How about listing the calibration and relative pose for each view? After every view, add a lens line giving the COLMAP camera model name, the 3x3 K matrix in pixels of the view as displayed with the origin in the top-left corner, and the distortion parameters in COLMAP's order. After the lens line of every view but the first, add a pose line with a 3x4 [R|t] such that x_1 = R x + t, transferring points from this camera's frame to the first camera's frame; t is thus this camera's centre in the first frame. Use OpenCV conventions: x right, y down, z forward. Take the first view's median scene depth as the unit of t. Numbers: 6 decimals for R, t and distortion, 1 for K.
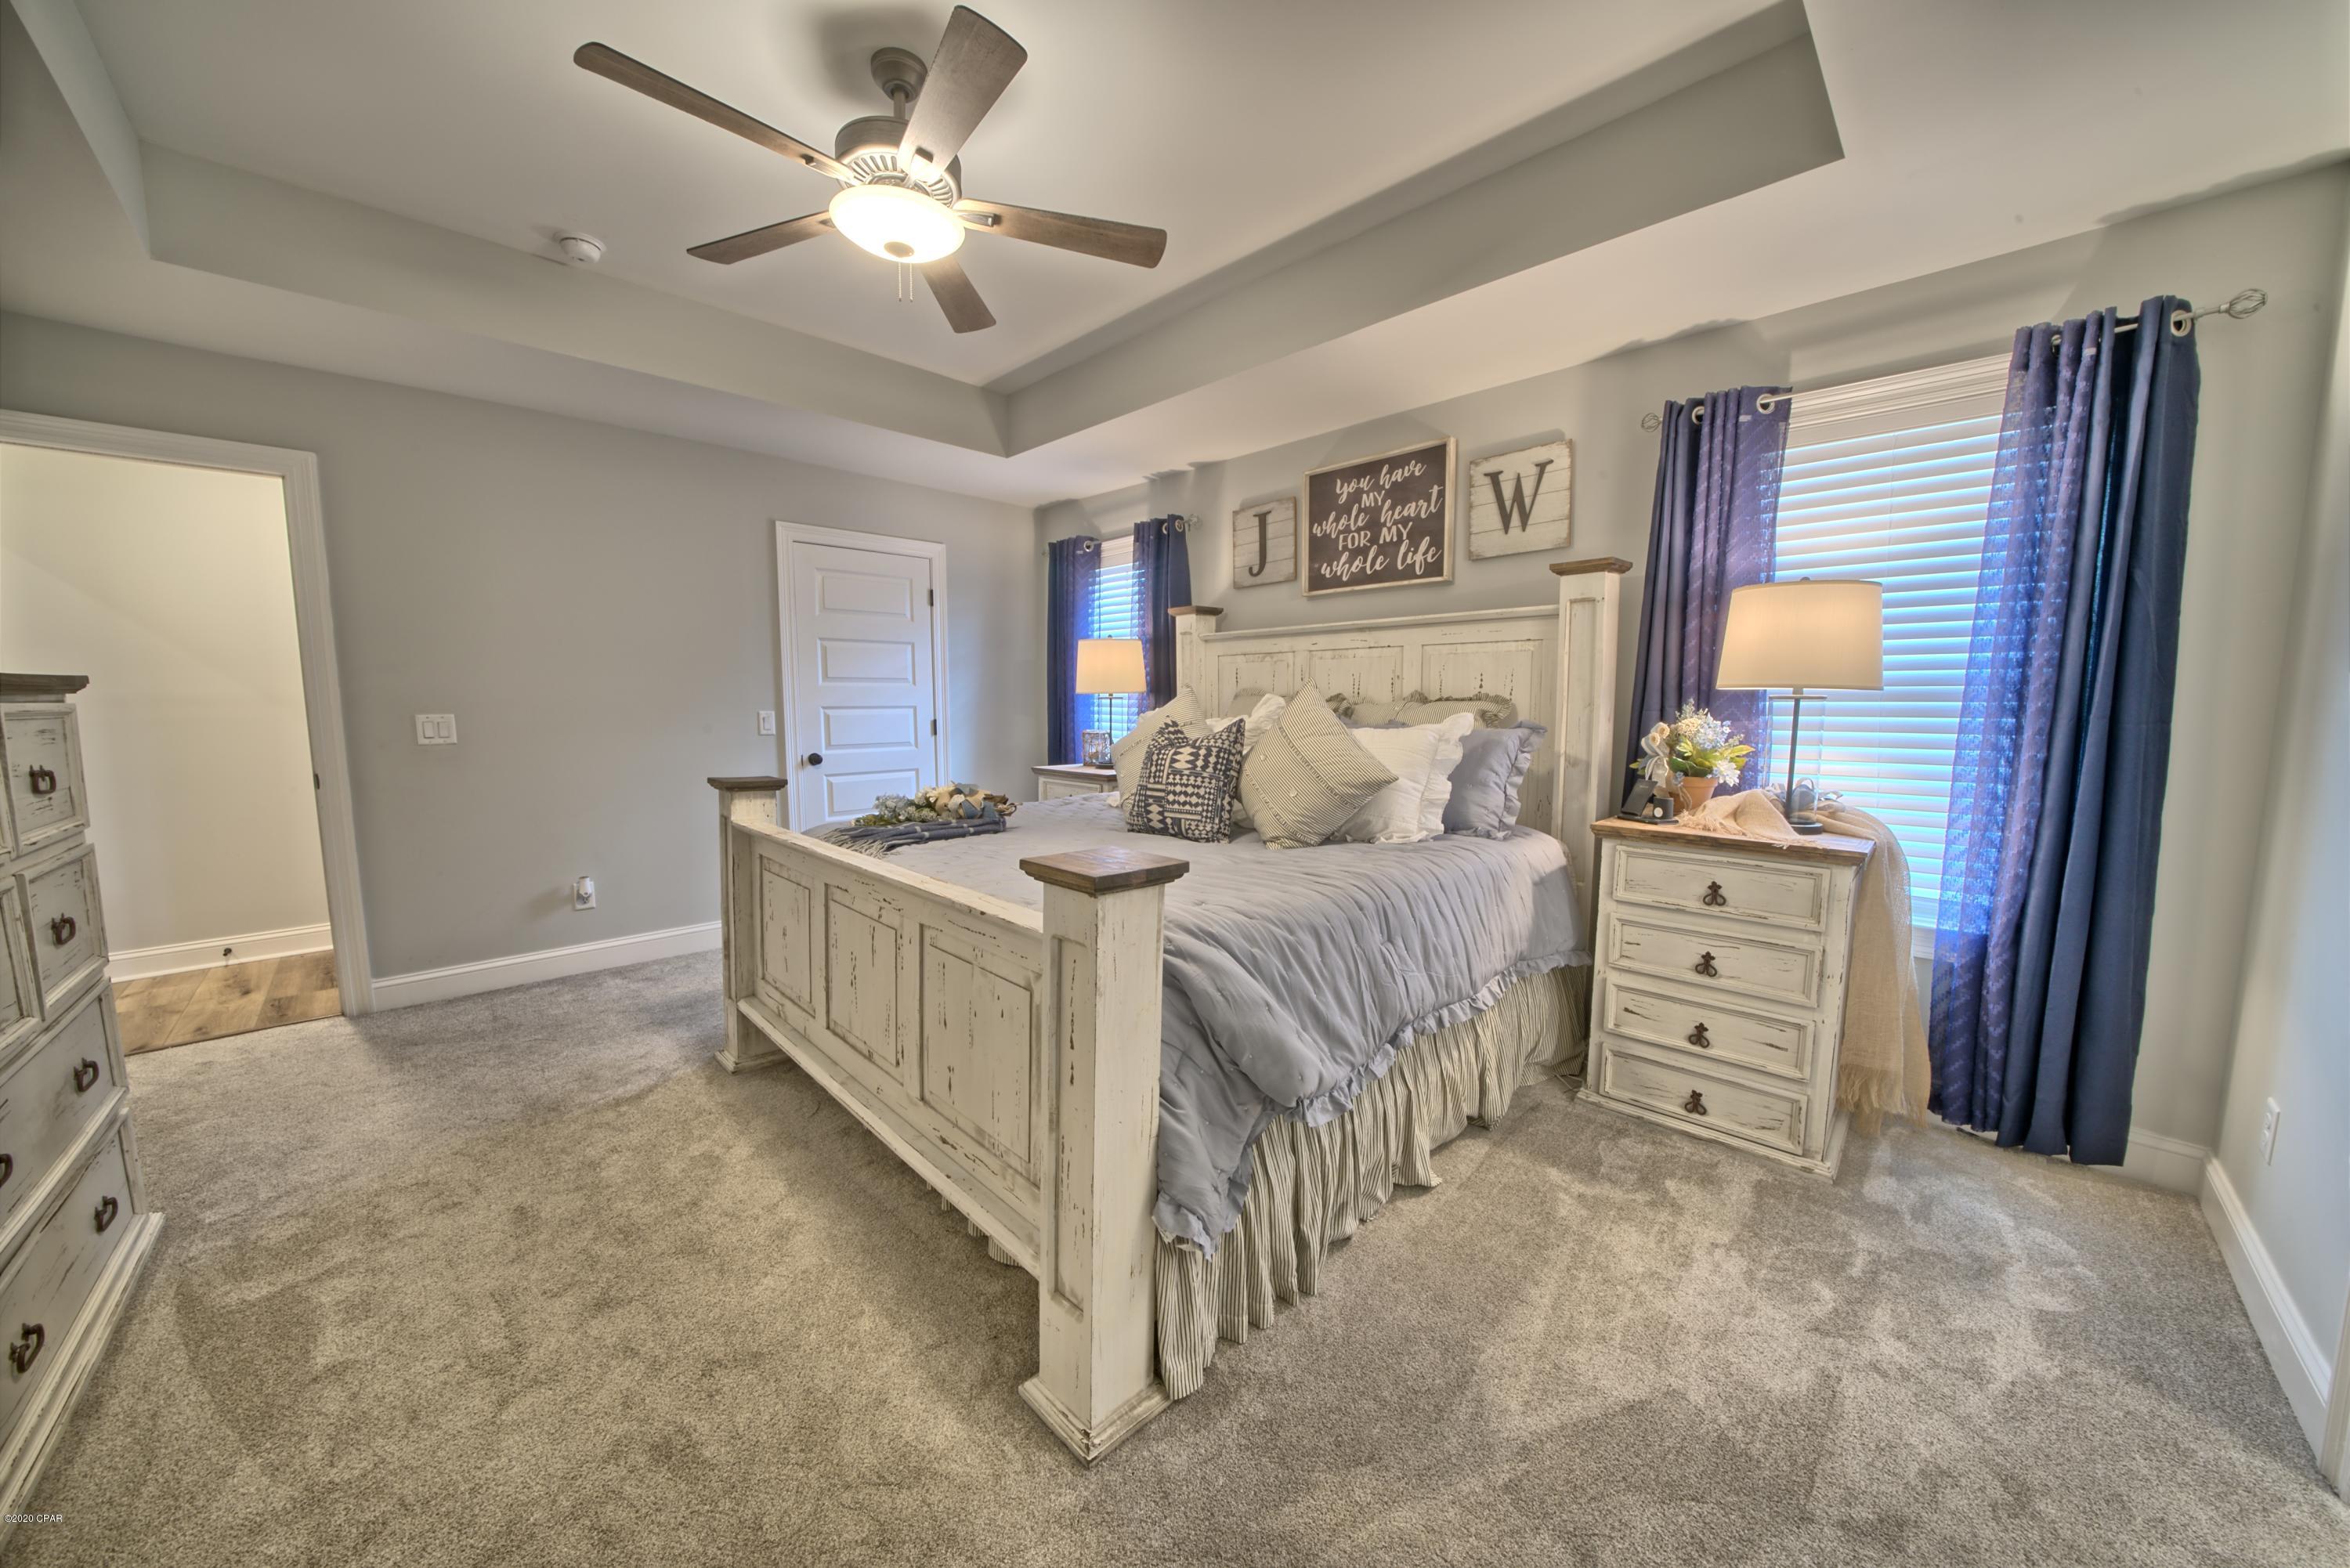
lens RADIAL K [[806.6, 0, 1167.6], [0, 806.6, 785.5], [0, 0, 1]] dist [-0.018742, 0.000089]
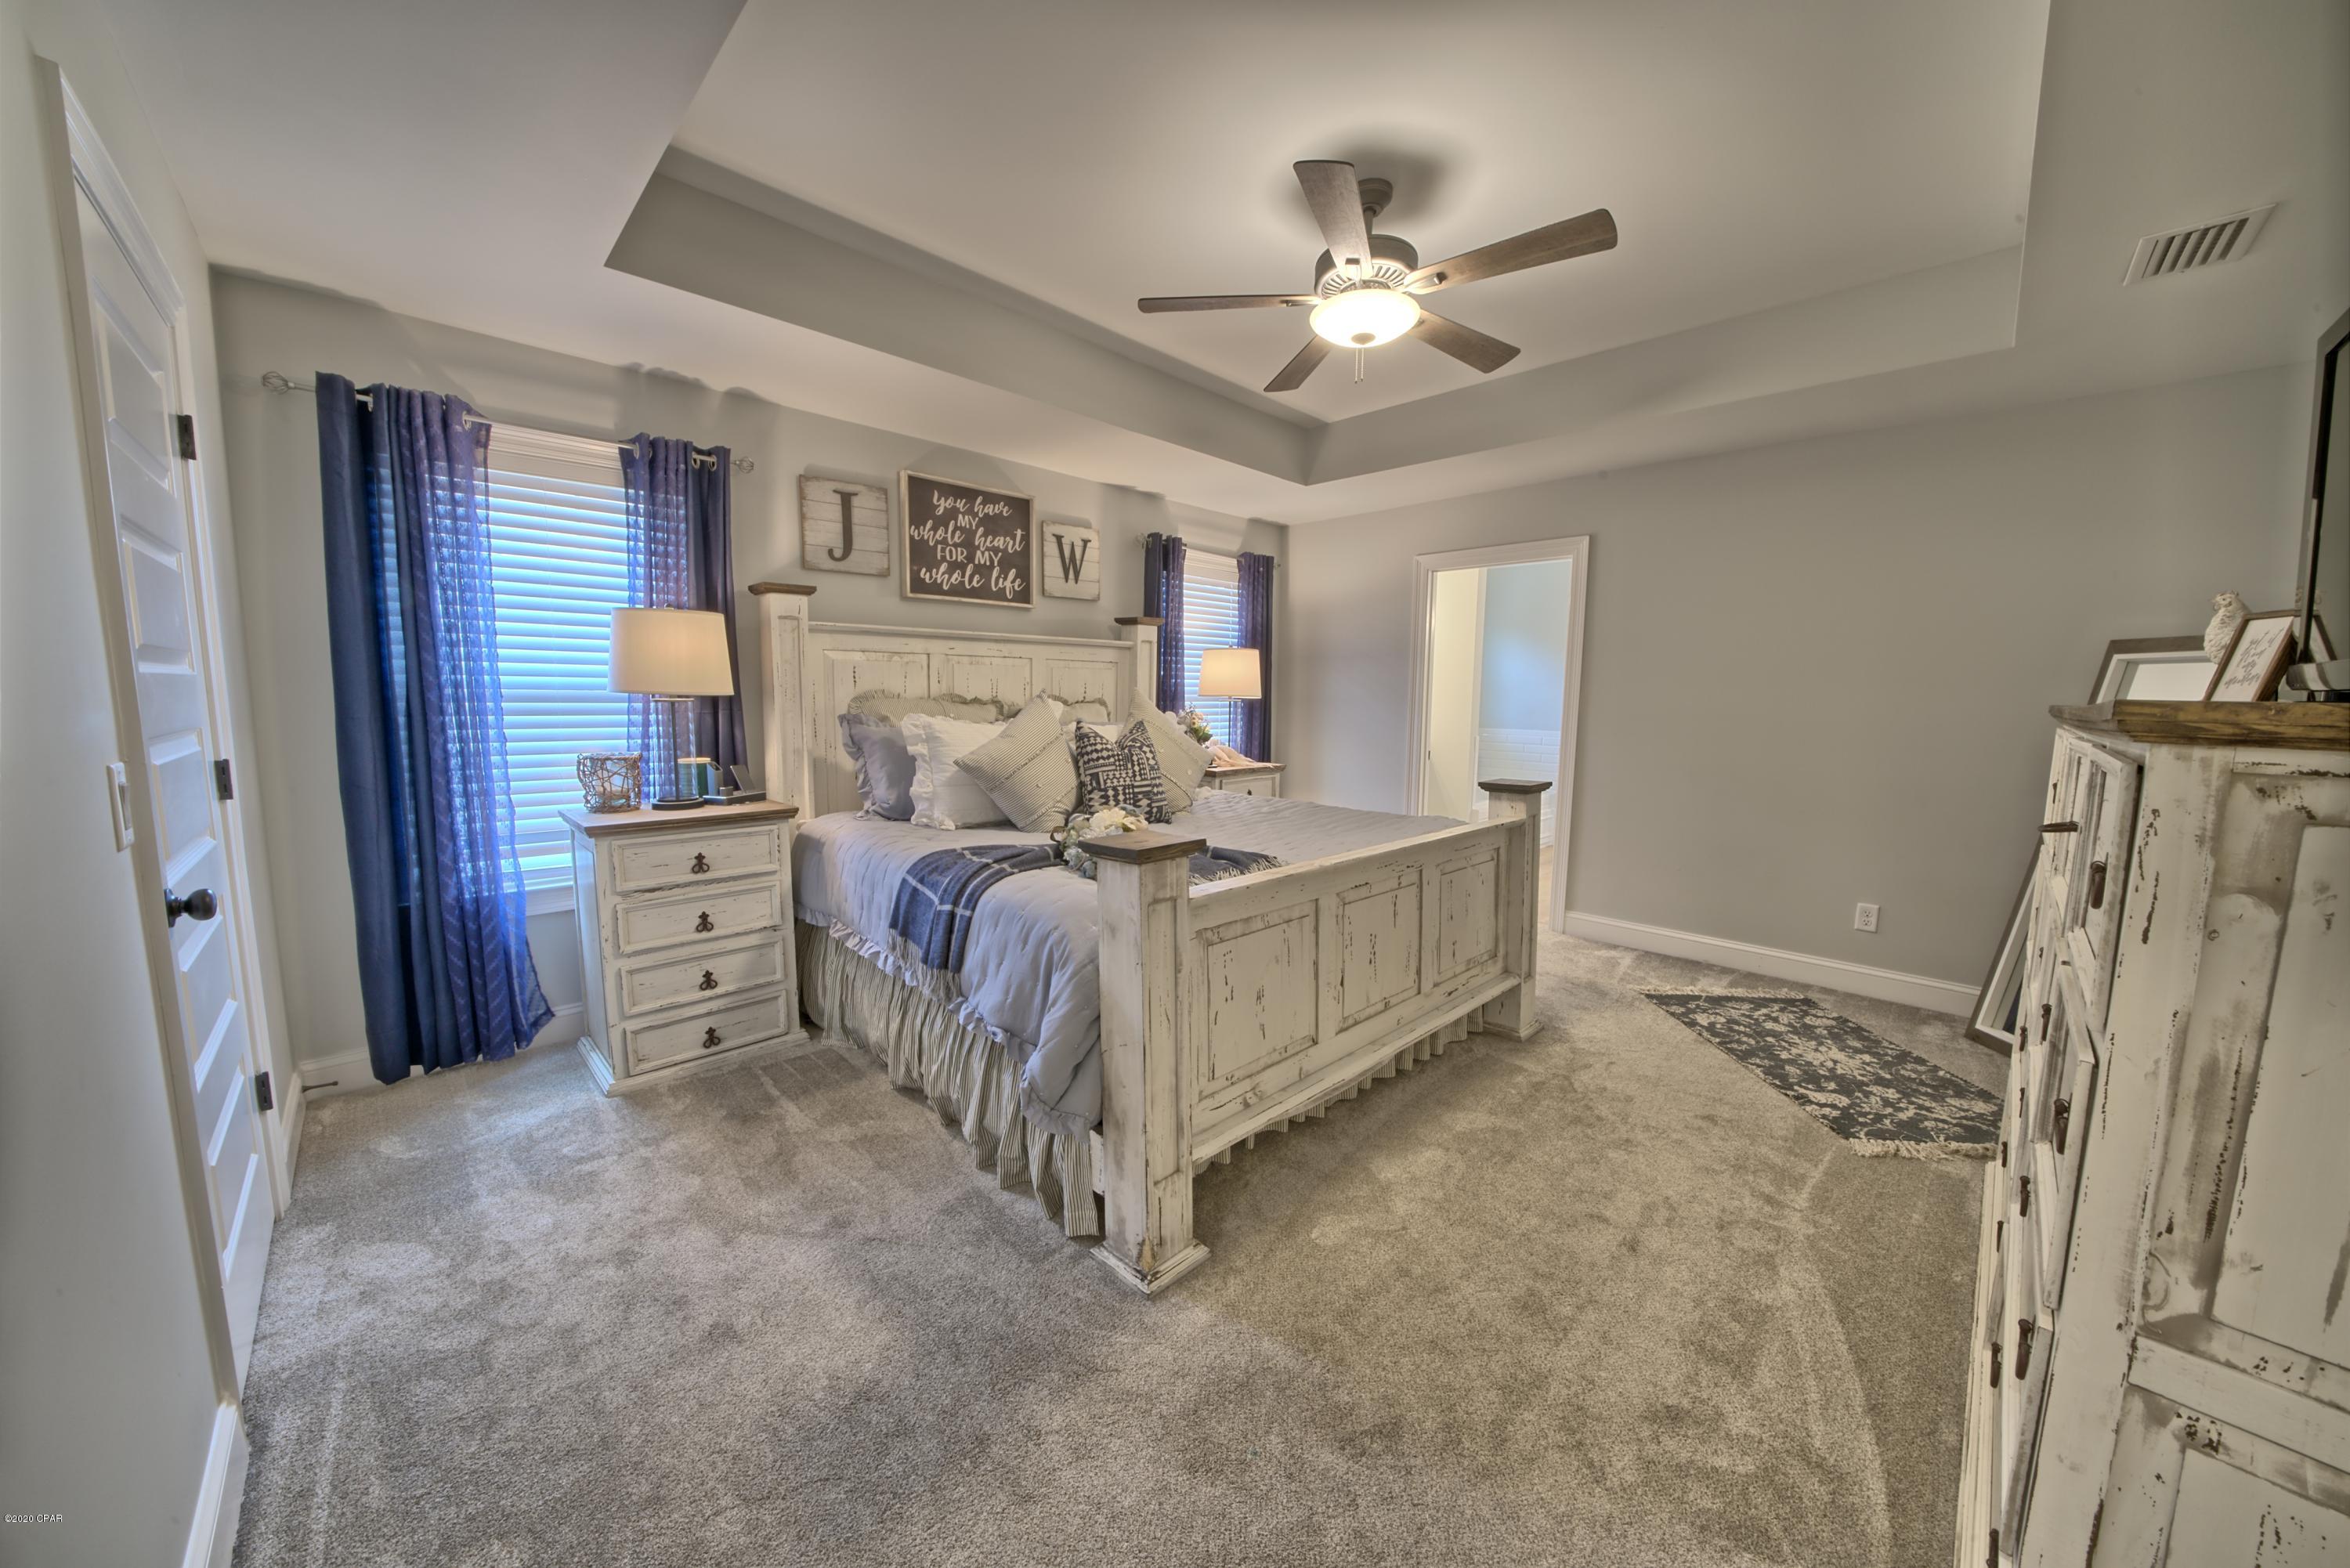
lens RADIAL K [[810.6, 0, 1168.3], [0, 810.6, 783.9], [0, 0, 1]] dist [-0.025635, 0.002131]
pose [[0.001821, -0.112416, 0.993660, -0.917928], [0.095638, 0.989126, 0.111728, -0.097352], [-0.995414, 0.094828, 0.012553, 0.761096]]
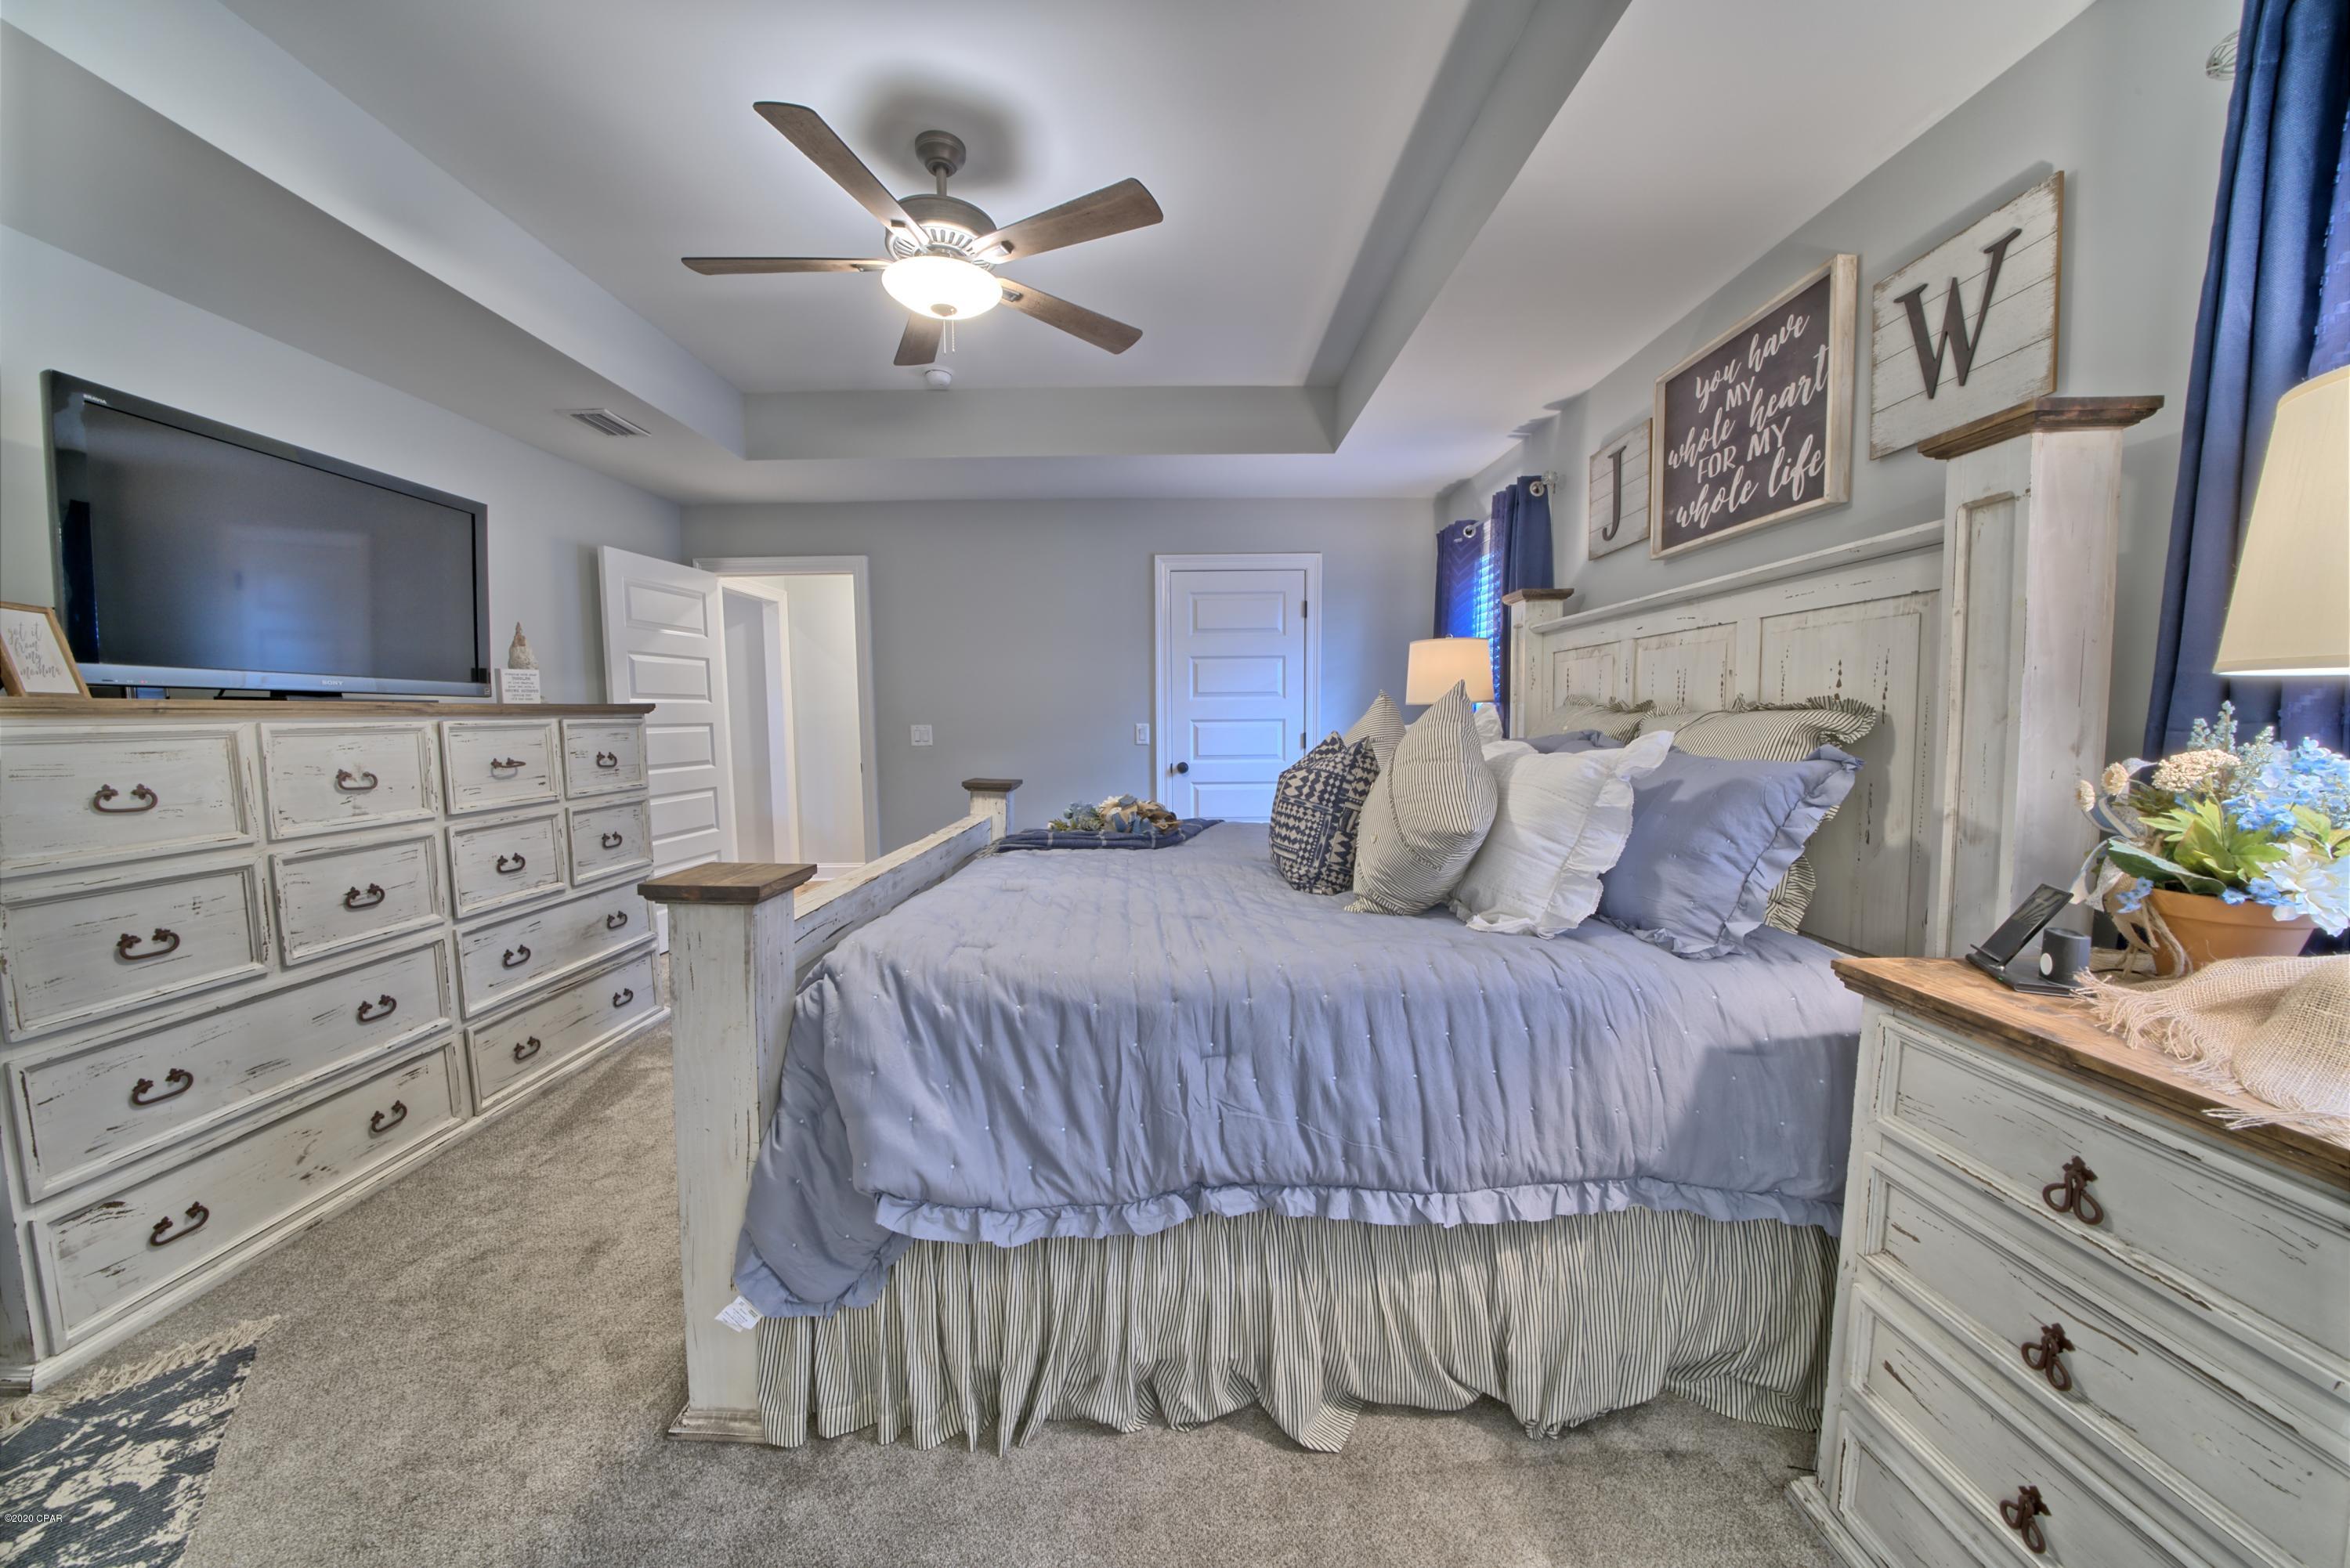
lens RADIAL K [[810.6, 0, 1168.3], [0, 810.6, 783.9], [0, 0, 1]] dist [-0.025635, 0.002131]
pose [[0.711985, 0.054394, -0.700085, 0.400006], [-0.066422, 0.997742, 0.009970, -0.025928], [0.699046, 0.039403, 0.713990, 0.253332]]
